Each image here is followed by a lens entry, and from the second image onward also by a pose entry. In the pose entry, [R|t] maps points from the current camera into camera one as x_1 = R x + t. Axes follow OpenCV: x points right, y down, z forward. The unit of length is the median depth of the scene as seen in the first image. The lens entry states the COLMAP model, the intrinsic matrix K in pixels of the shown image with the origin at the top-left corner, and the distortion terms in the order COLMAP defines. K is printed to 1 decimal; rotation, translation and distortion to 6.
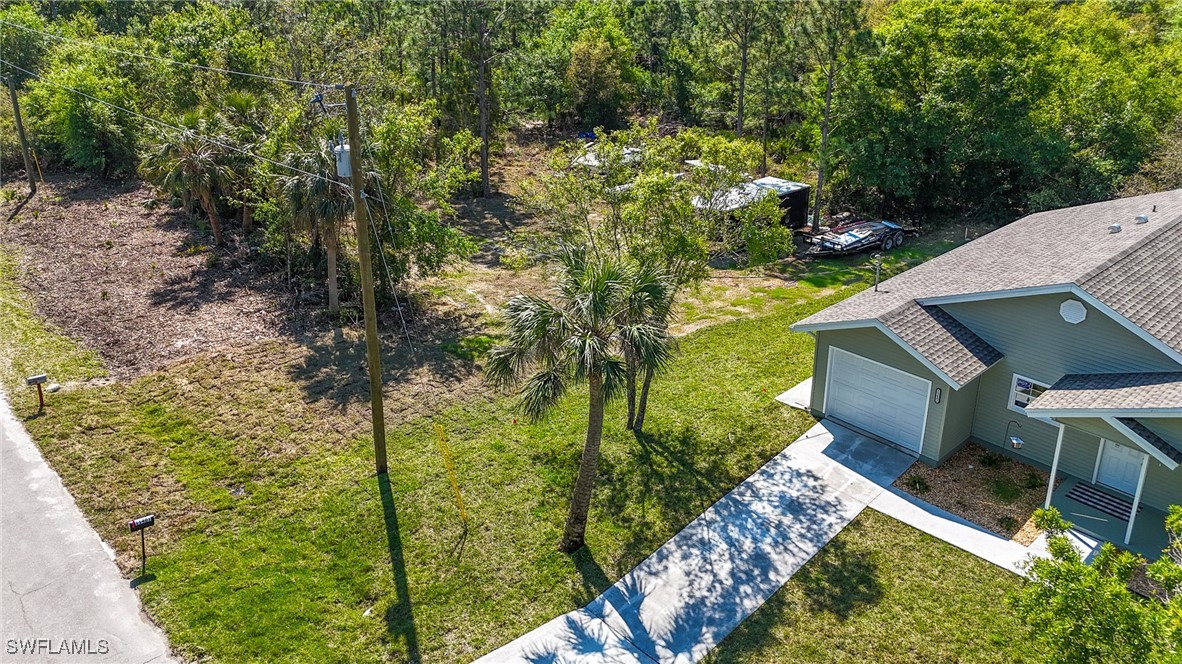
lens RADIAL K [[874.5, 0, 601.5], [0, 874.5, 295.7], [0, 0, 1]] dist [0.066839, -0.061787]
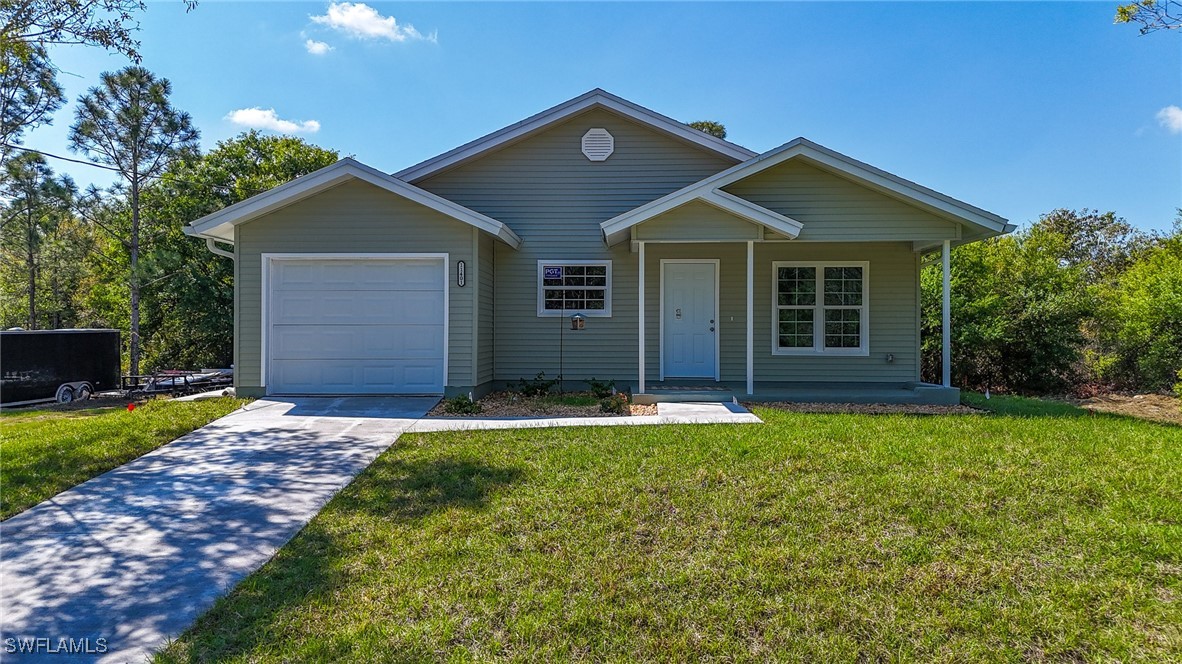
lens RADIAL K [[874.5, 0, 593.3], [0, 874.5, 329.5], [0, 0, 1]] dist [0.066839, -0.061787]
pose [[0.718466, -0.000161, 0.695562, 0.014252], [0.249497, 0.933513, -0.257497, 0.354223], [-0.649275, 0.358543, 0.670737, 0.562811]]
